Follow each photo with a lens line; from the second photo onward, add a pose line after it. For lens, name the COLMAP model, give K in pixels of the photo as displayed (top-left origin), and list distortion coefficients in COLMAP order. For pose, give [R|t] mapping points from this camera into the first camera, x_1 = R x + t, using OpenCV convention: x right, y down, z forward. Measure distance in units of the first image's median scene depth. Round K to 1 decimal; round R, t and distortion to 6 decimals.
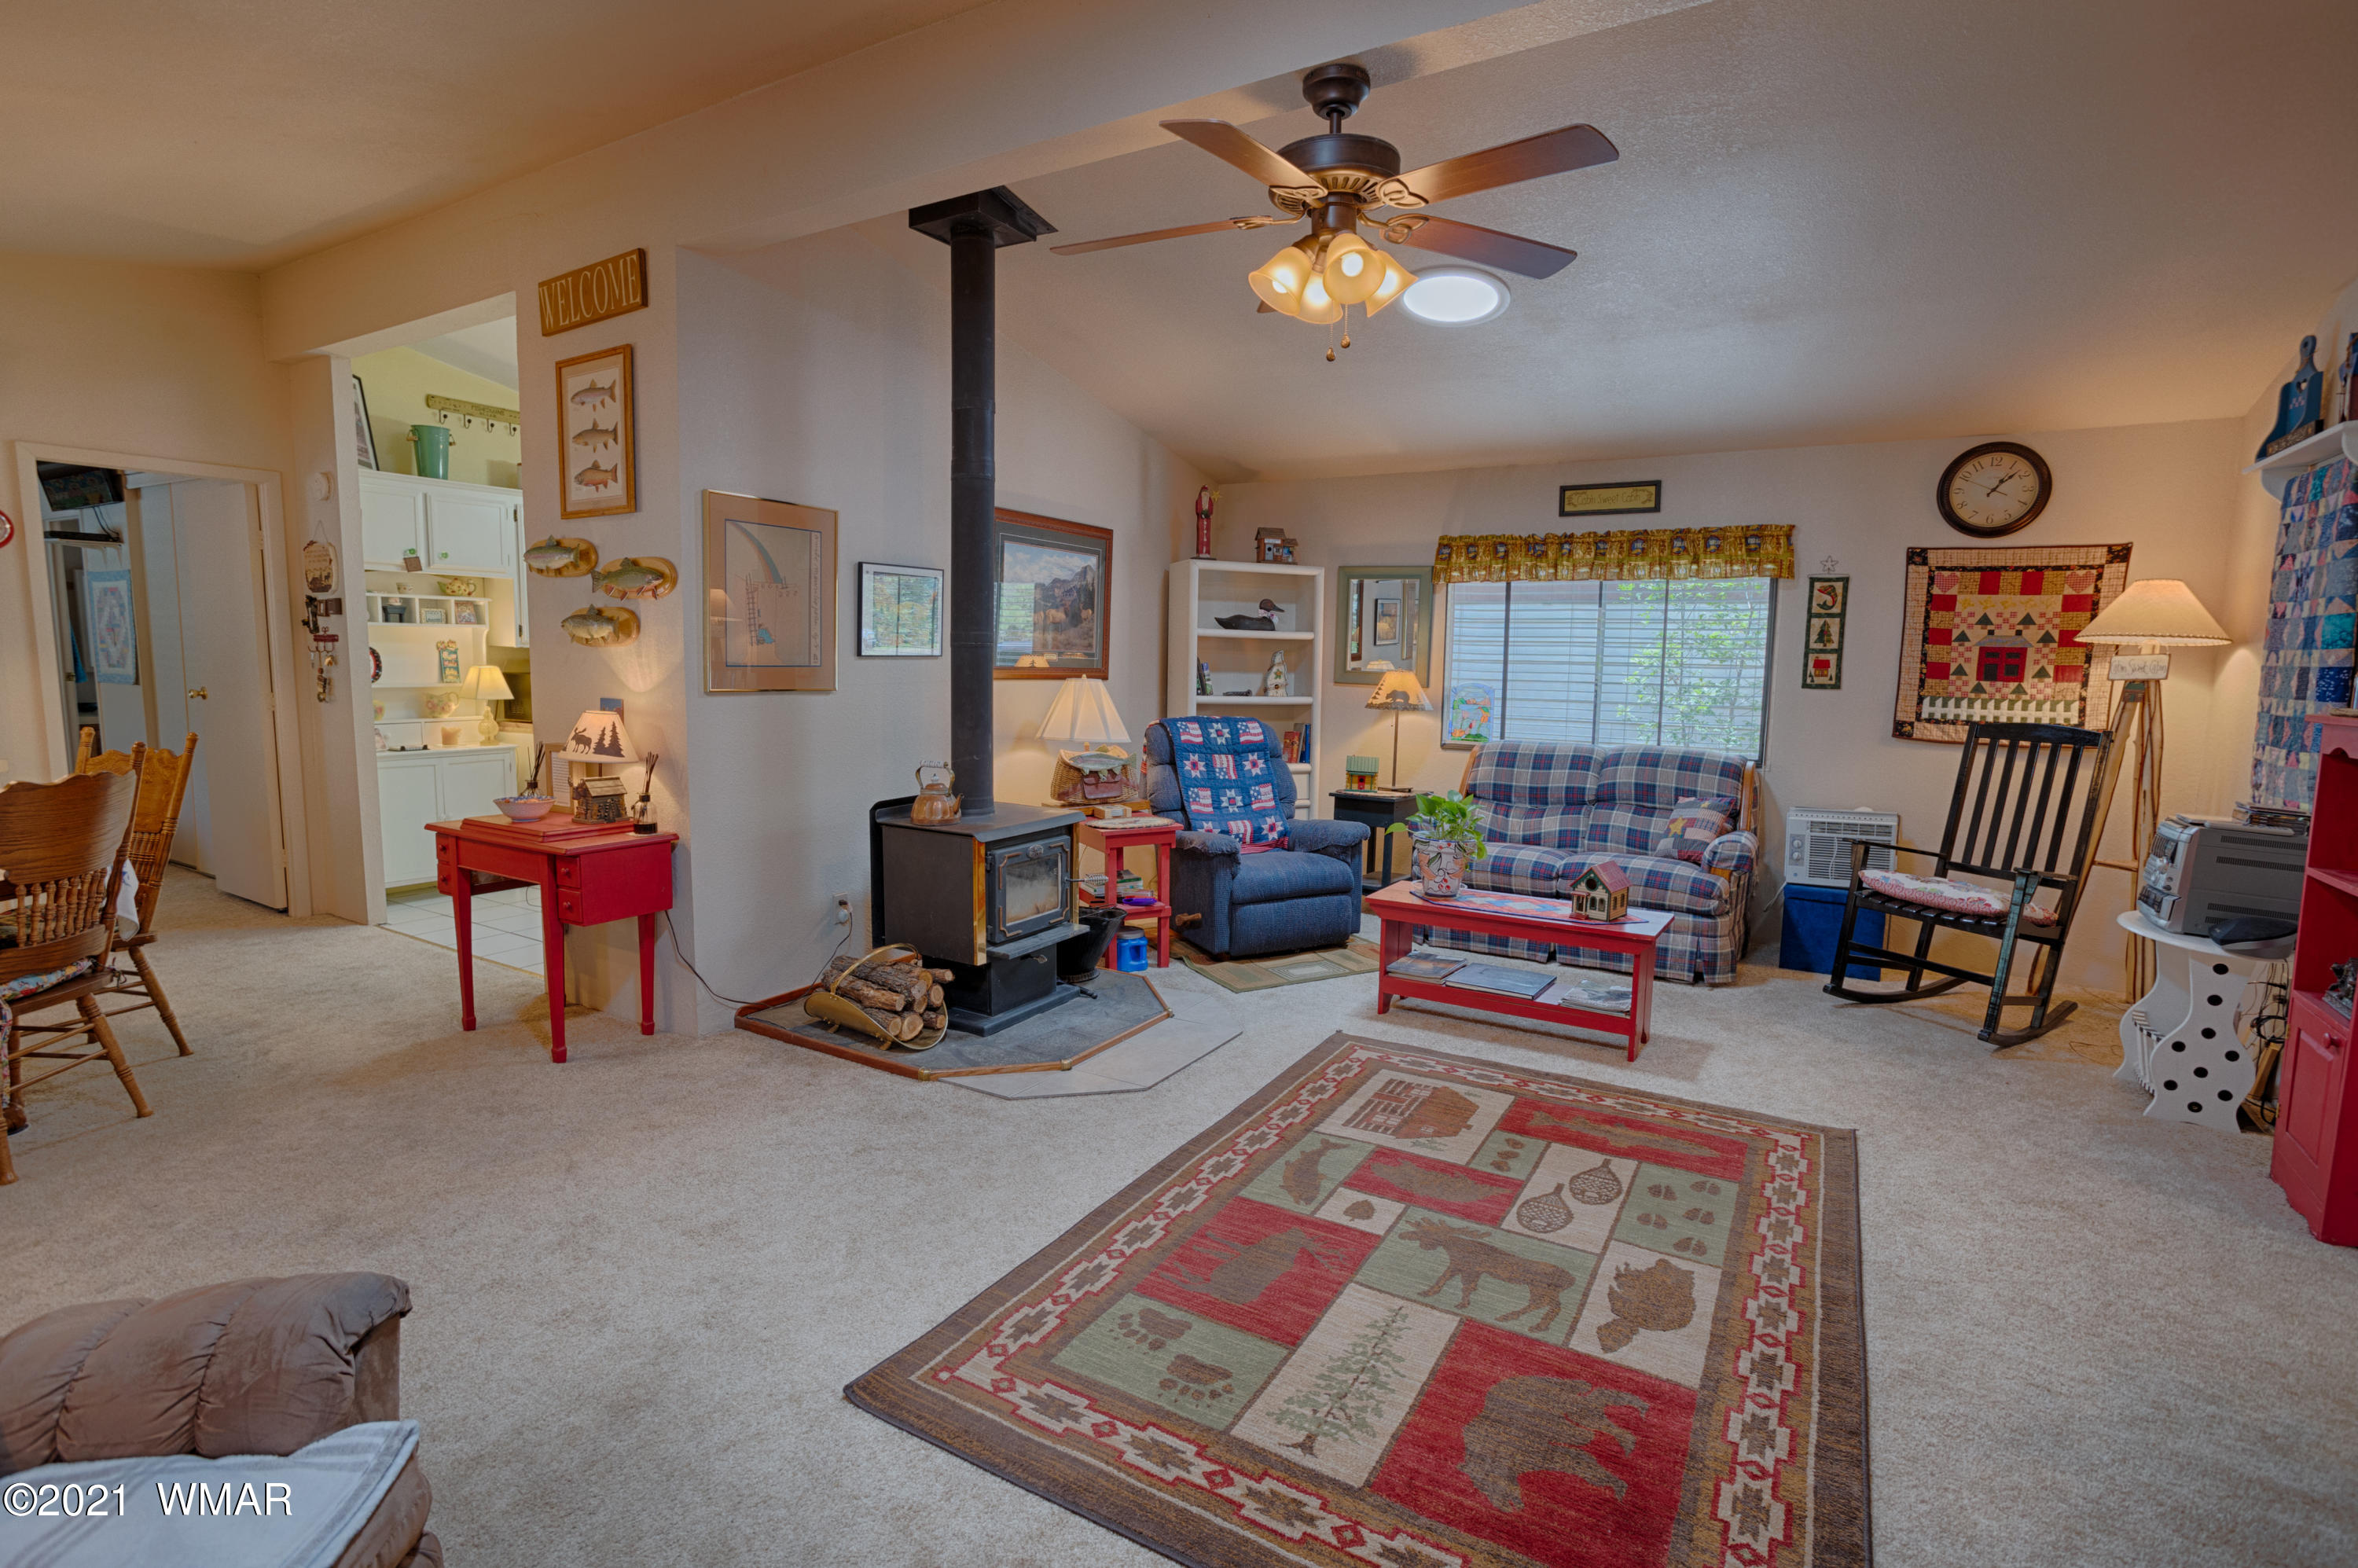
lens RADIAL K [[1138.4, 0, 1181.7], [0, 1138.4, 788.4], [0, 0, 1]] dist [-0.033403, 0.010879]
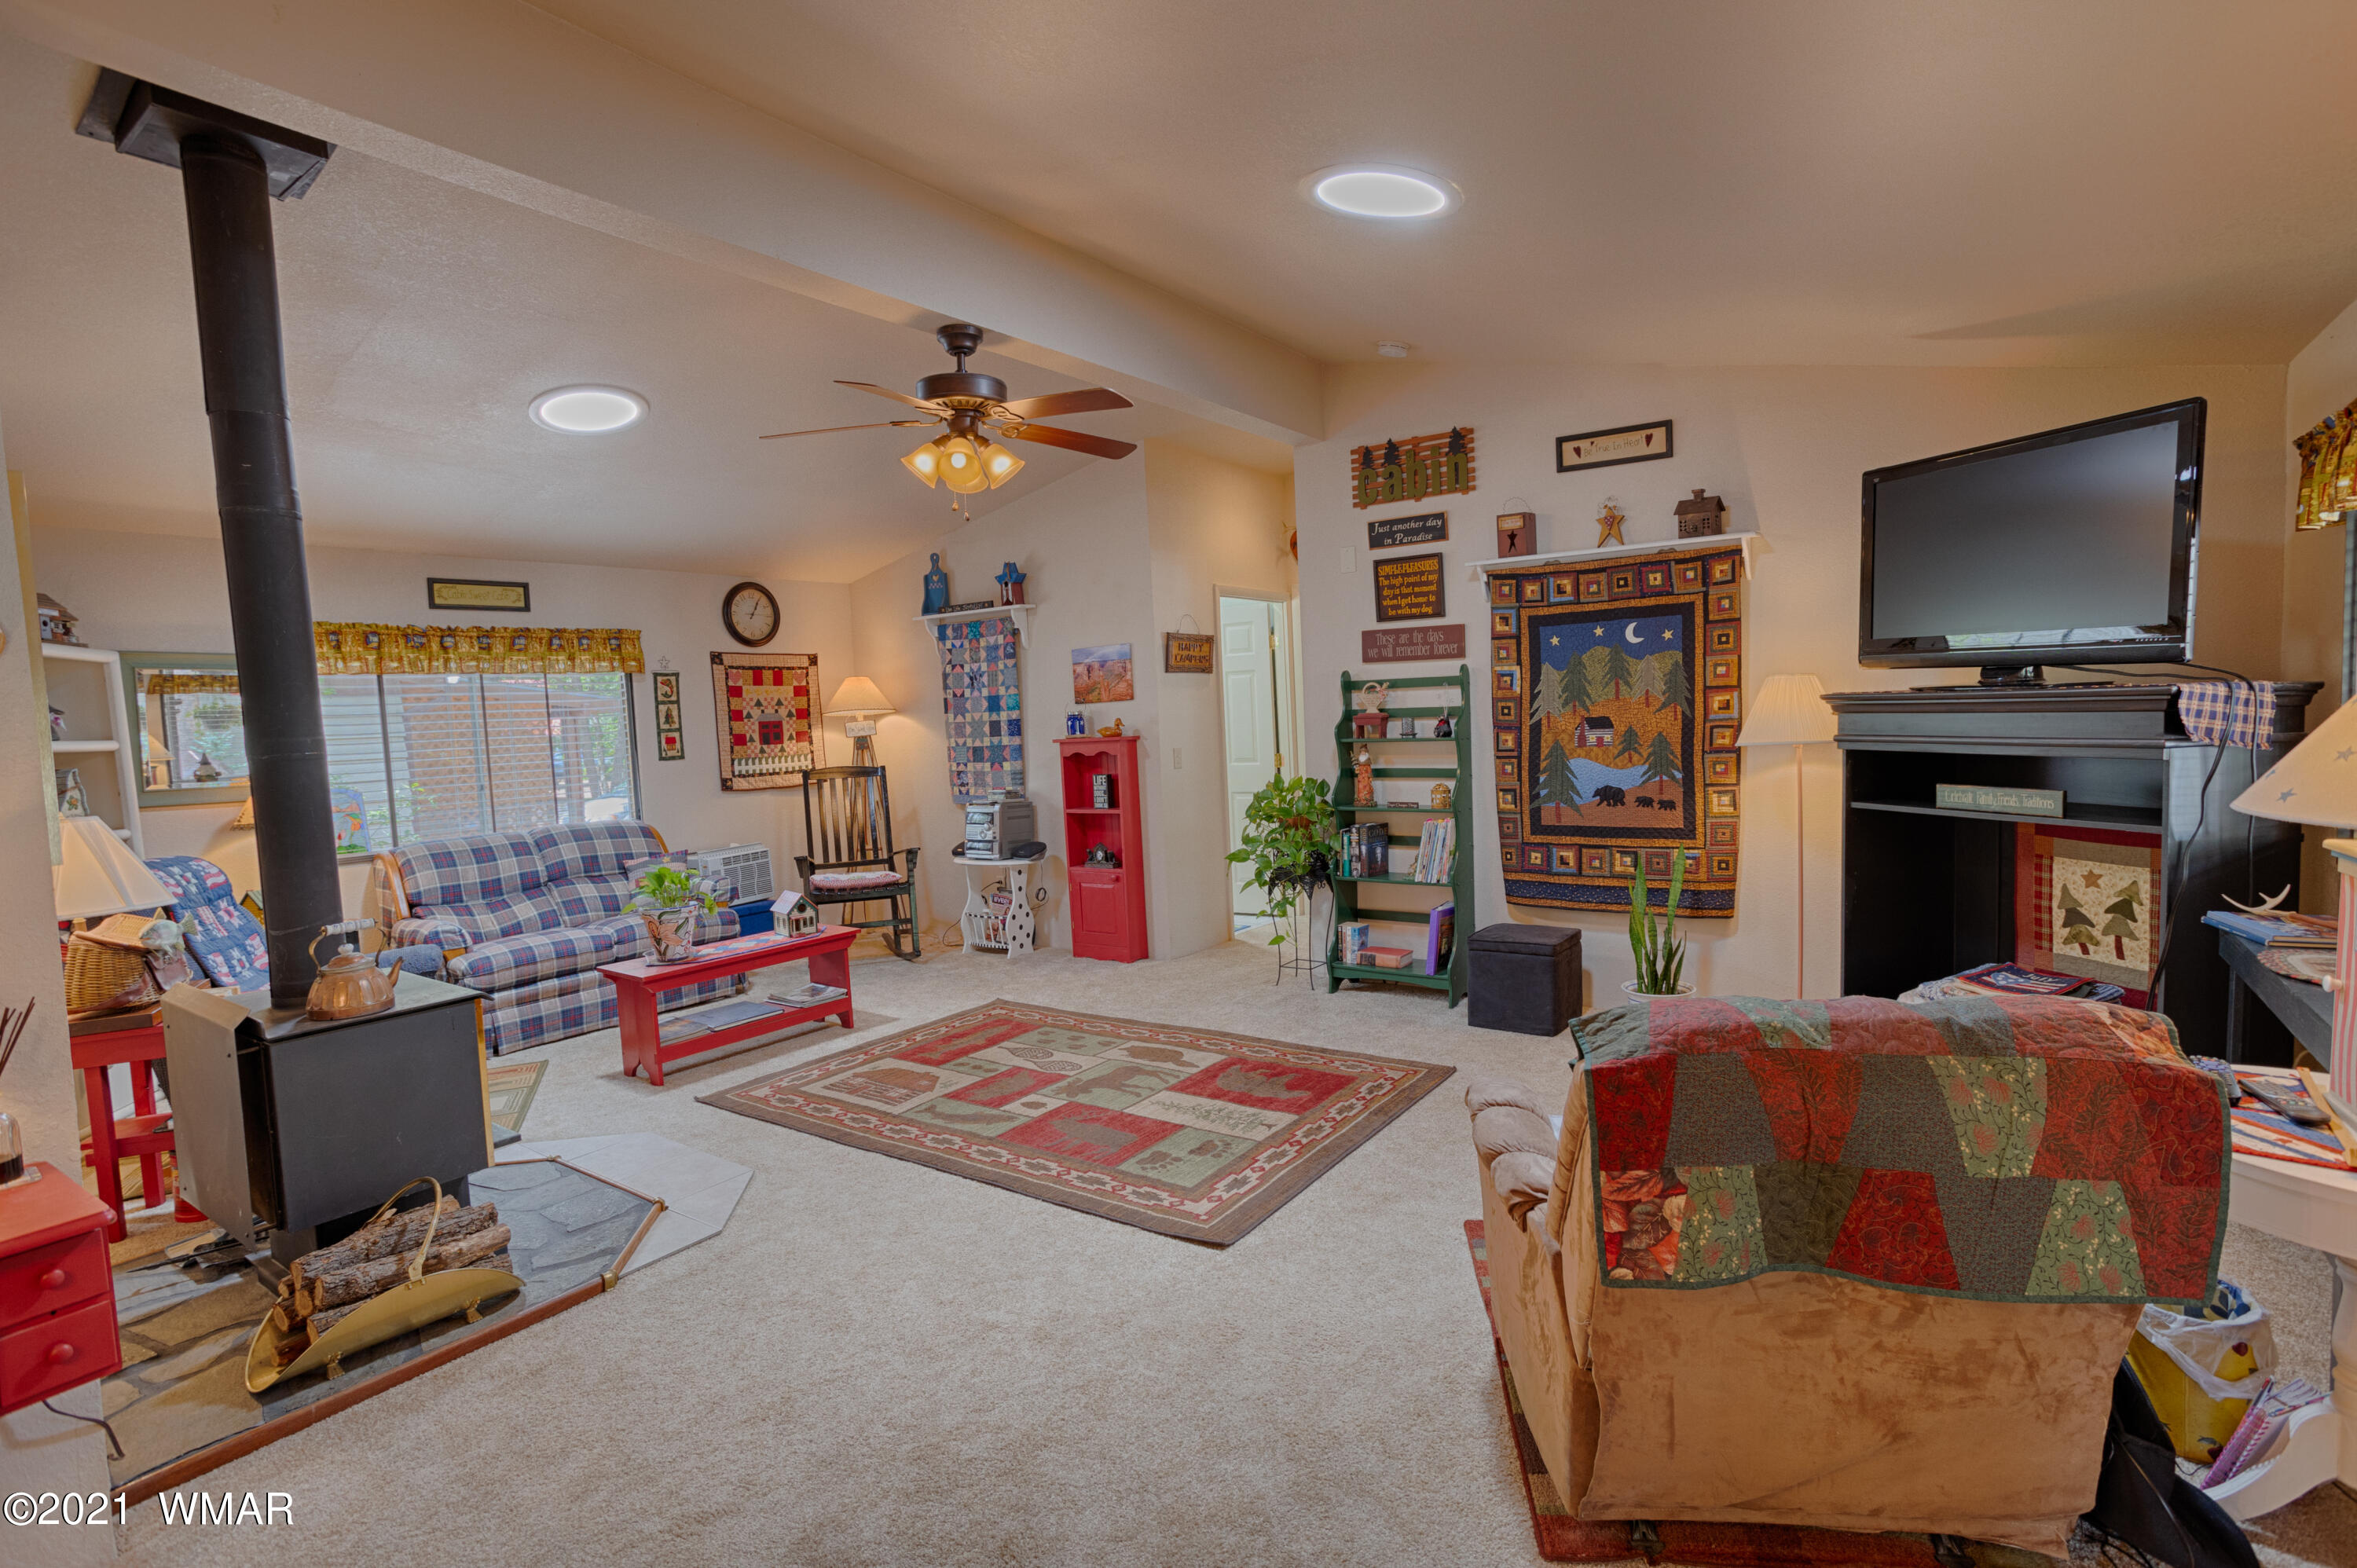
lens RADIAL K [[1137.9, 0, 1181.3], [0, 1137.9, 785.3], [0, 0, 1]] dist [-0.033403, 0.010879]
pose [[0.071878, -0.082758, 0.993974, -0.741489], [0.171574, 0.982723, 0.069414, -0.056930], [-0.982546, 0.165551, 0.084836, 0.378870]]
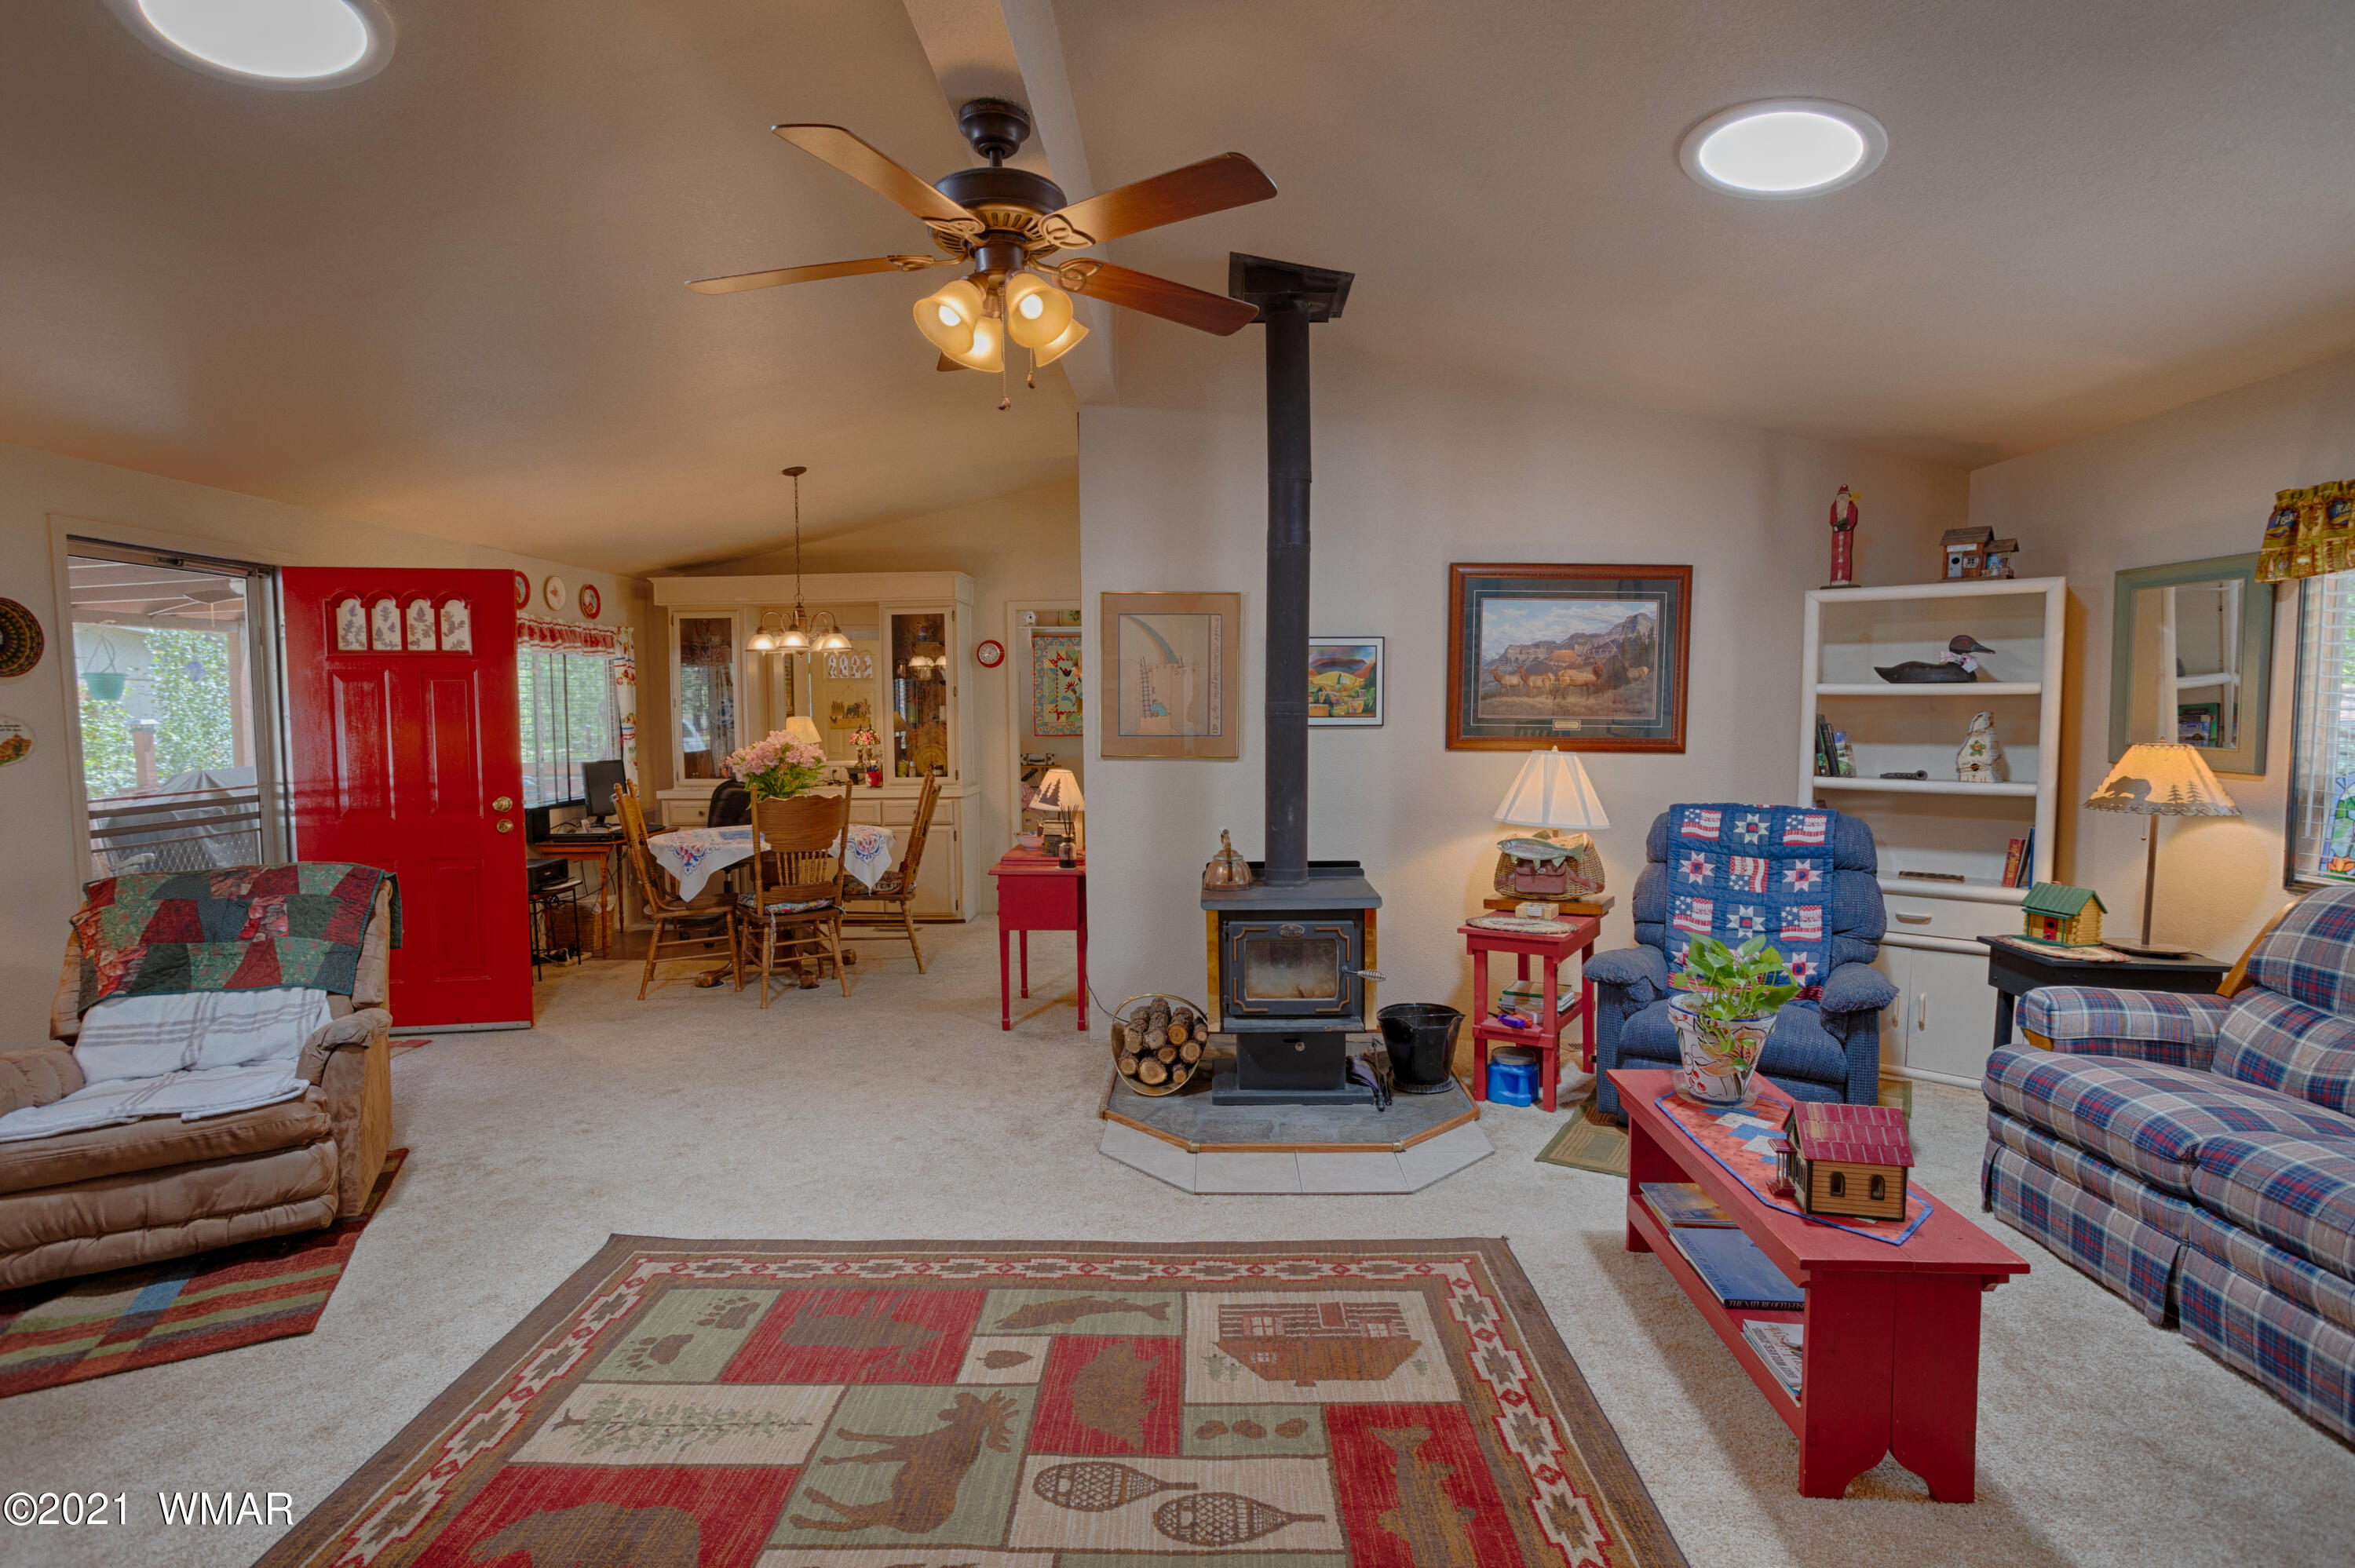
lens RADIAL K [[1136.8, 0, 1170.5], [0, 1136.8, 786.3], [0, 0, 1]] dist [-0.033403, 0.010879]
pose [[0.484072, 0.035931, -0.874290, 0.578811], [-0.091950, 0.995713, -0.009990, -0.040432], [0.870183, 0.085227, 0.485301, 0.395038]]
